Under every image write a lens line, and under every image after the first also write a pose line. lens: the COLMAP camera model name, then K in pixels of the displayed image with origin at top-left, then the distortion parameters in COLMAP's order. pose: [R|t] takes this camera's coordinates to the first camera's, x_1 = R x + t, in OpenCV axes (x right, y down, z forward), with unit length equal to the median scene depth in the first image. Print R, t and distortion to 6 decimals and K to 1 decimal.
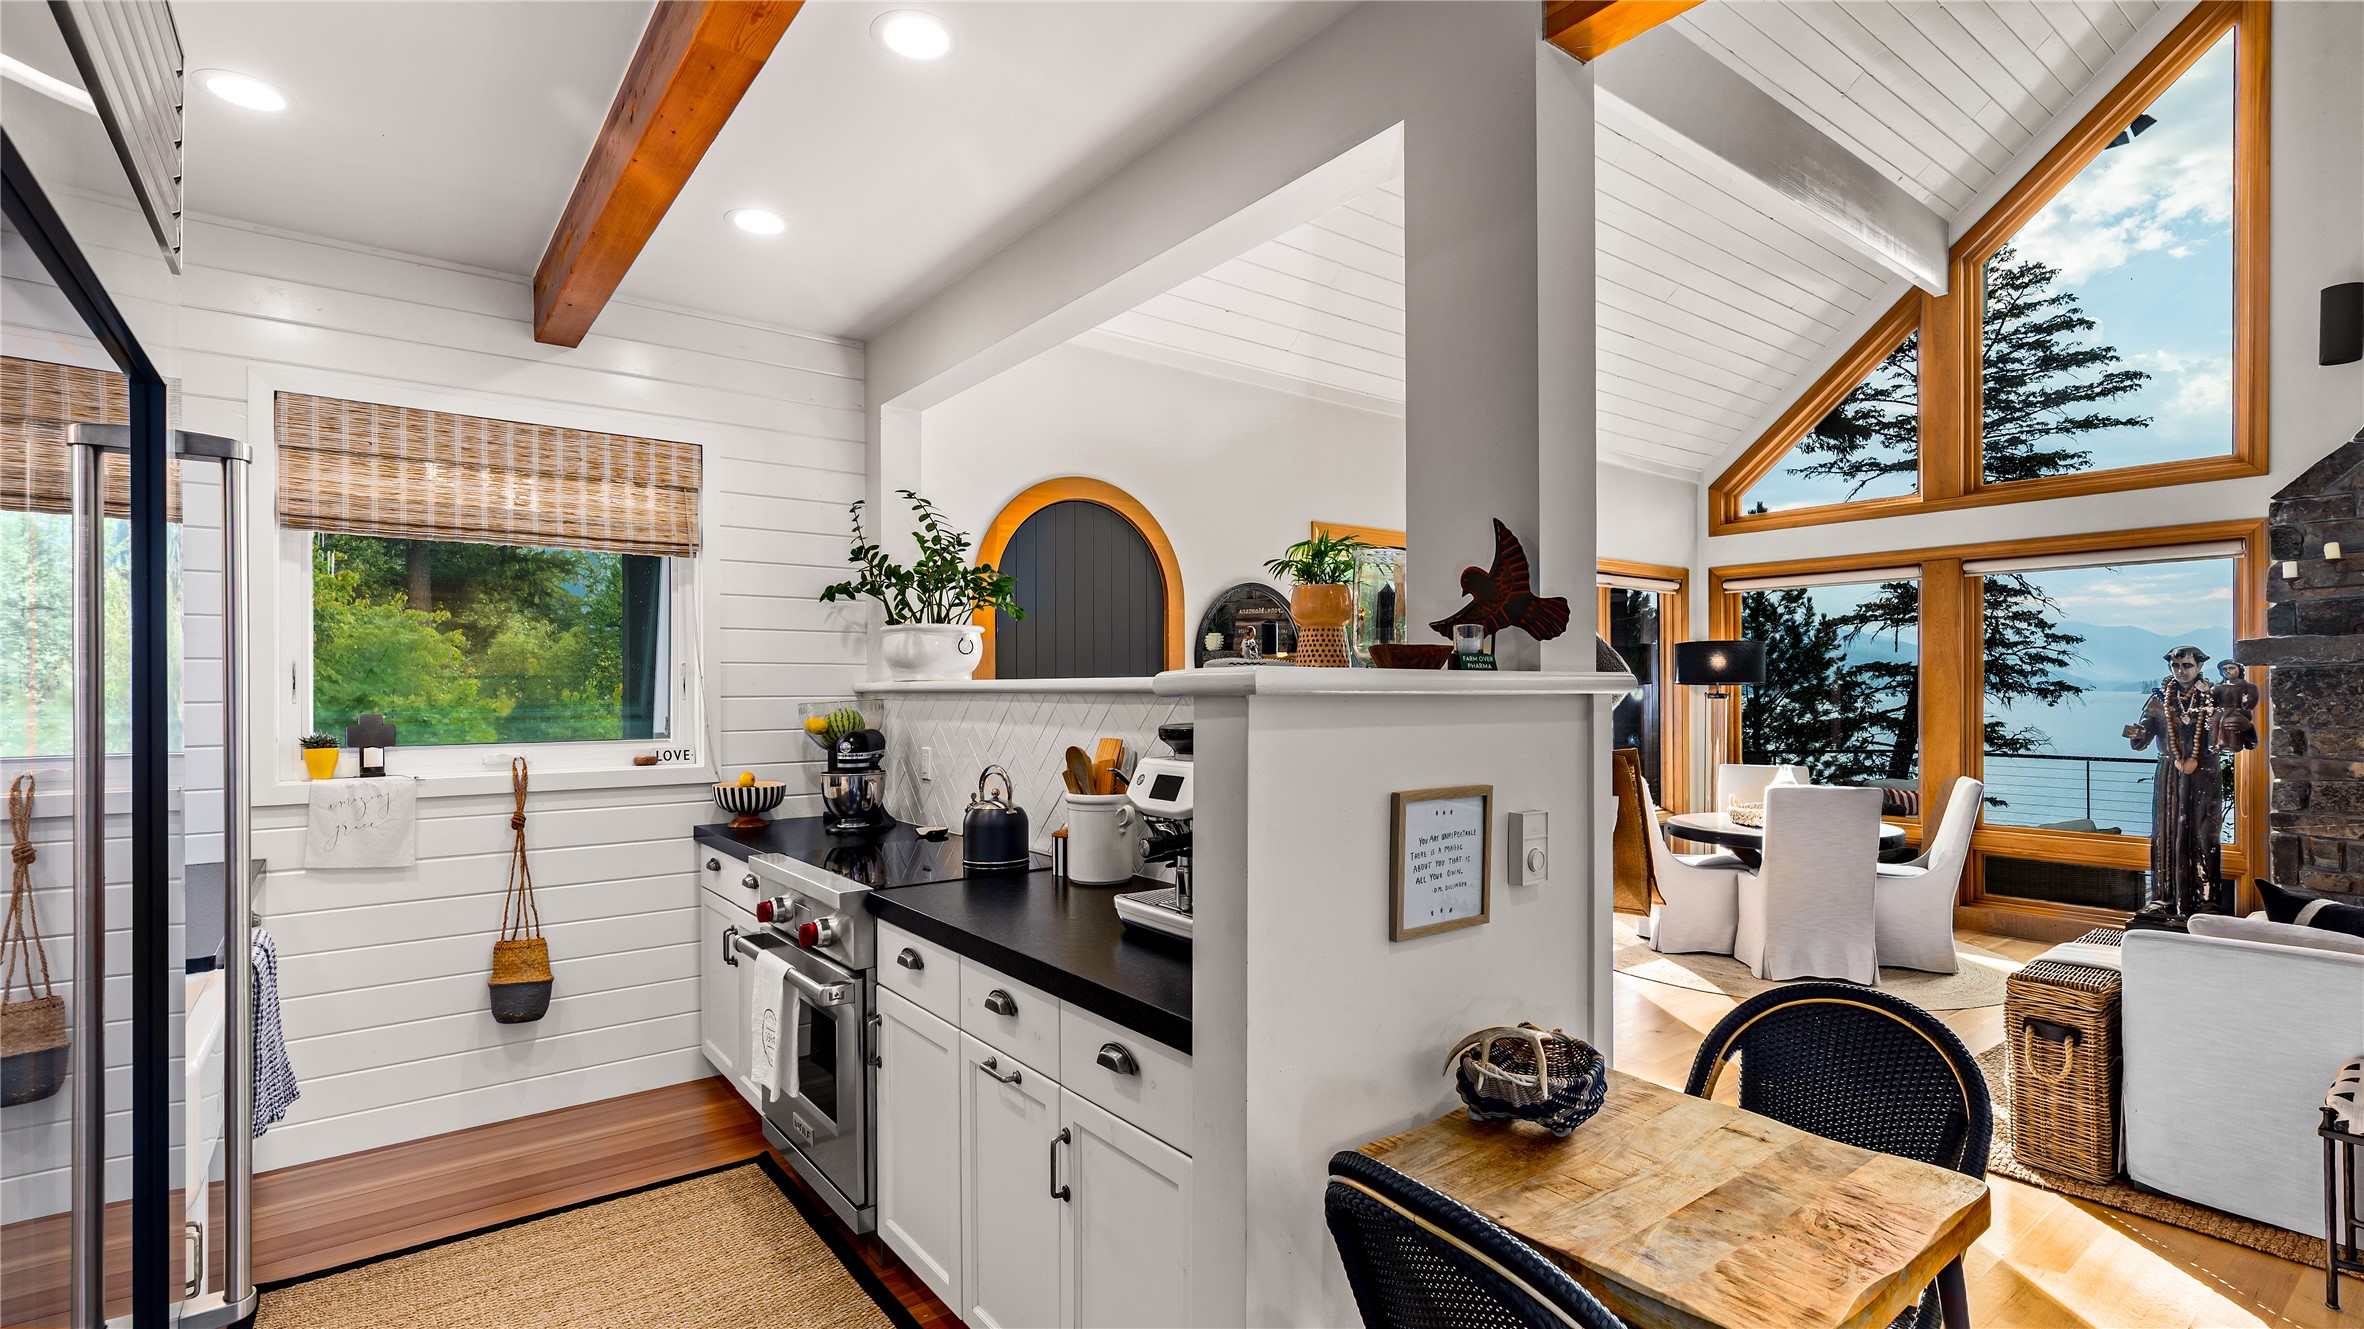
lens RADIAL K [[1073.9, 0, 1191.7], [0, 1073.9, 688.5], [0, 0, 1]] dist [0.012222, -0.003196]
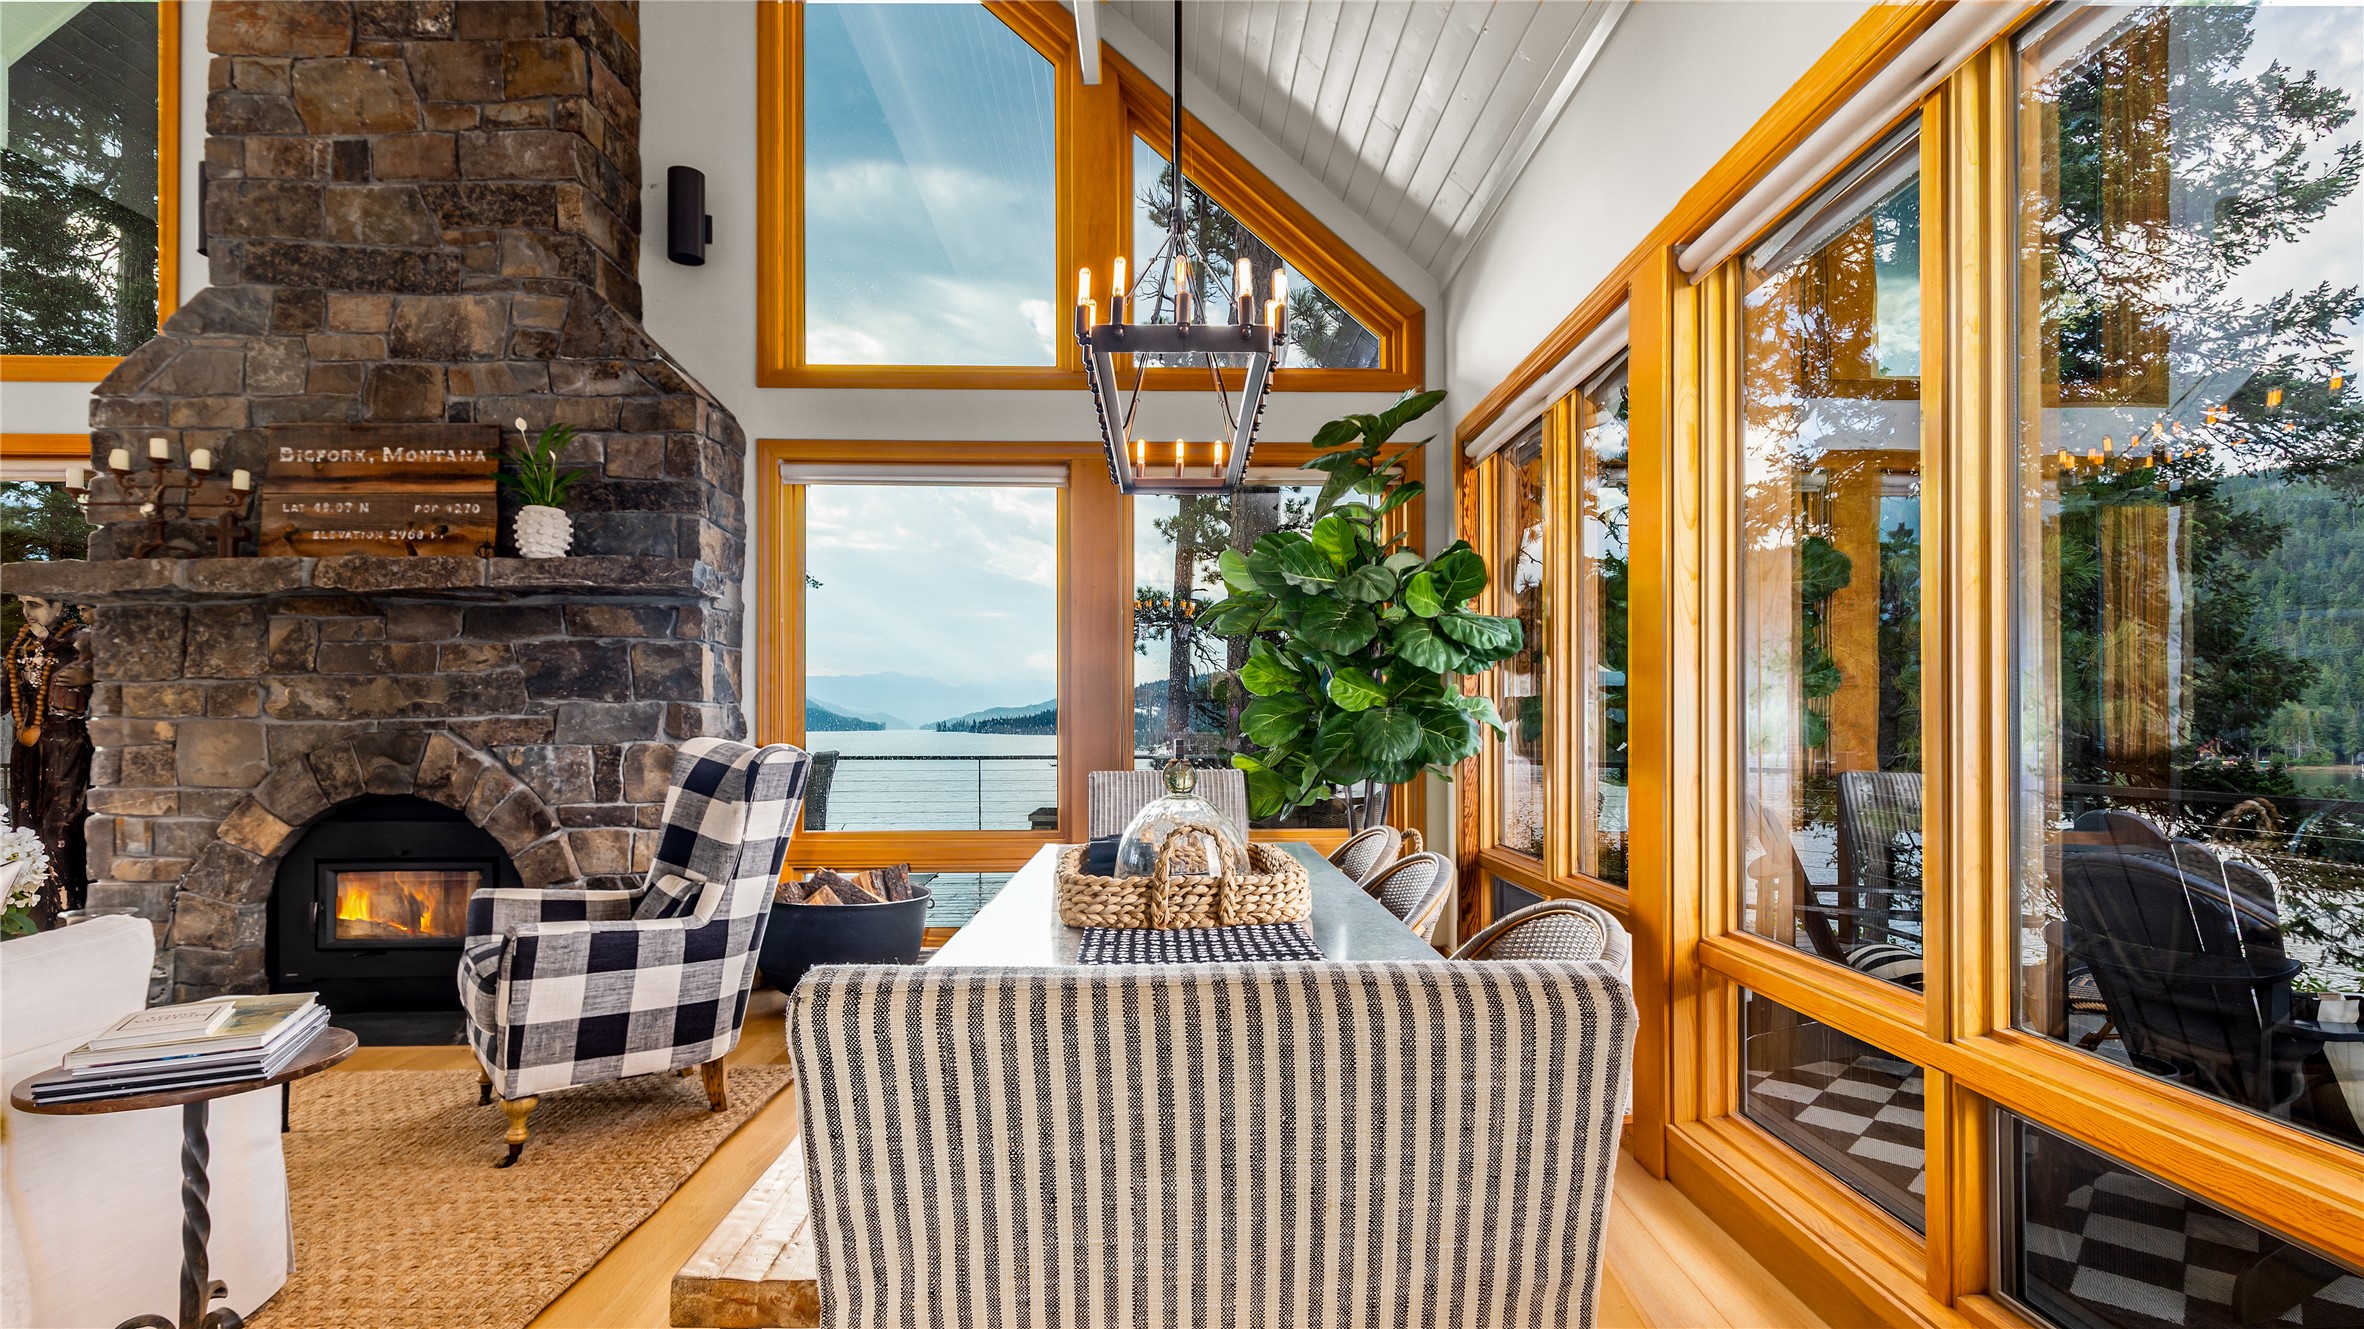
lens RADIAL K [[1140.3, 0, 1192.0], [0, 1140.3, 710.9], [0, 0, 1]] dist [0.005773, -0.000395]
pose [[0.587216, 0.007691, 0.809394, 0.727781], [0.003575, 0.999920, -0.012095, 0.064213], [-0.809422, 0.009996, 0.587142, -0.128080]]
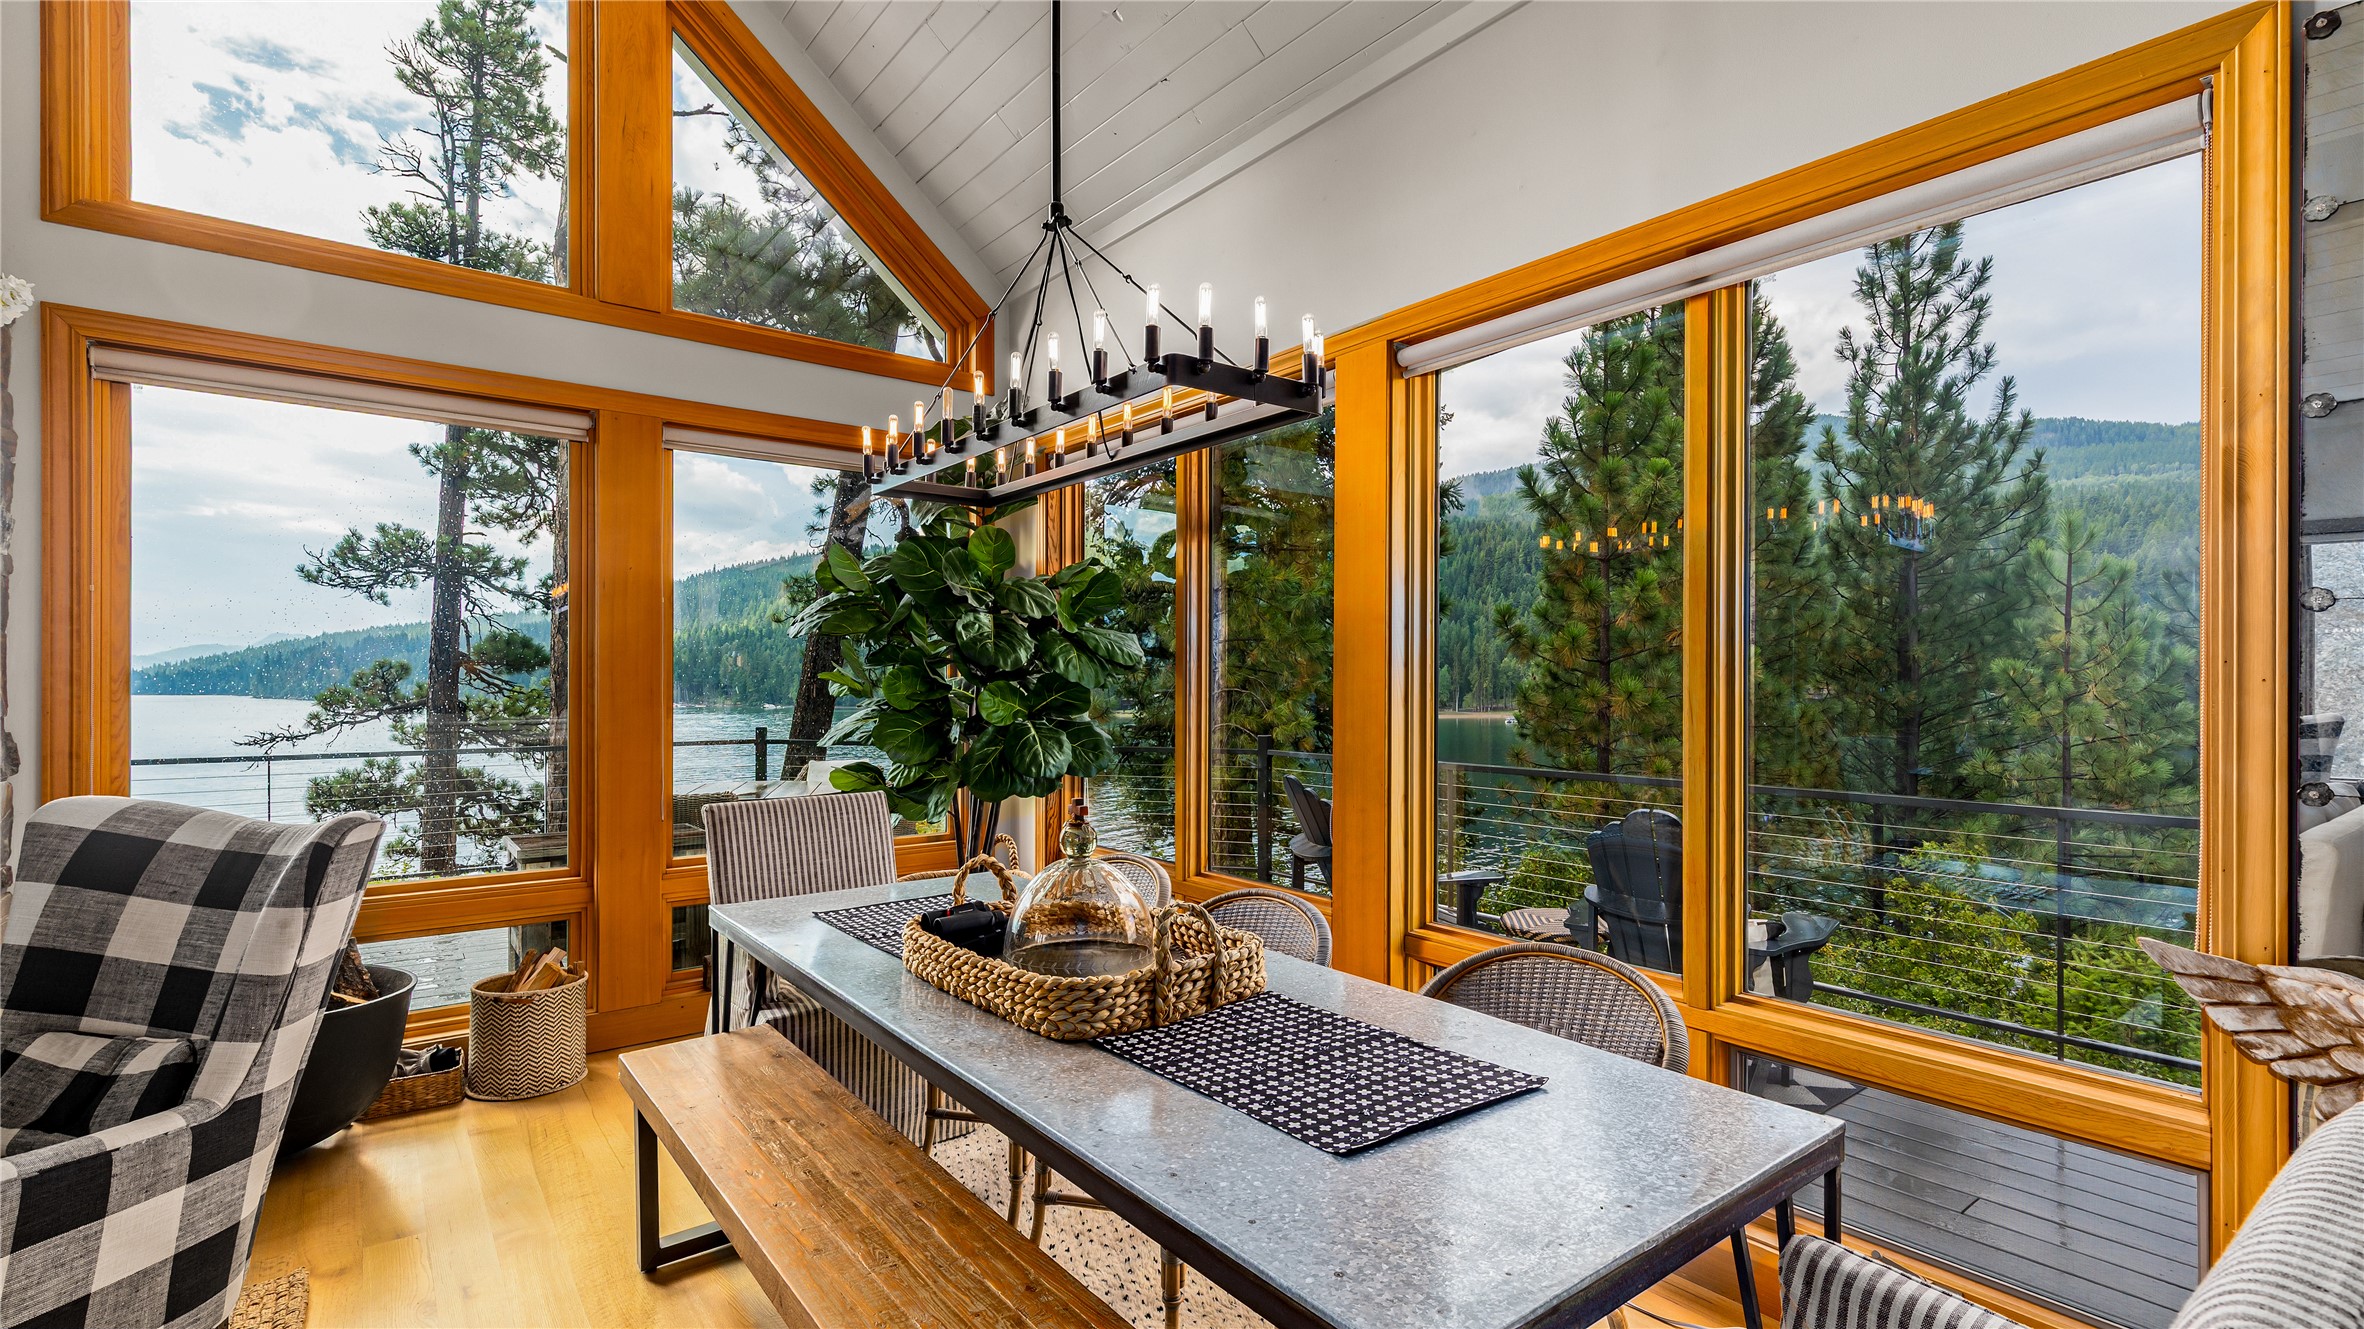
lens RADIAL K [[1073.9, 0, 1190.9], [0, 1073.9, 683.3], [0, 0, 1]] dist [0.012222, -0.003196]
pose [[-0.004196, -0.001360, 0.999990, 0.707524], [-0.001042, 0.999999, 0.001356, 0.029982], [-0.999991, -0.001037, -0.004197, 0.091490]]
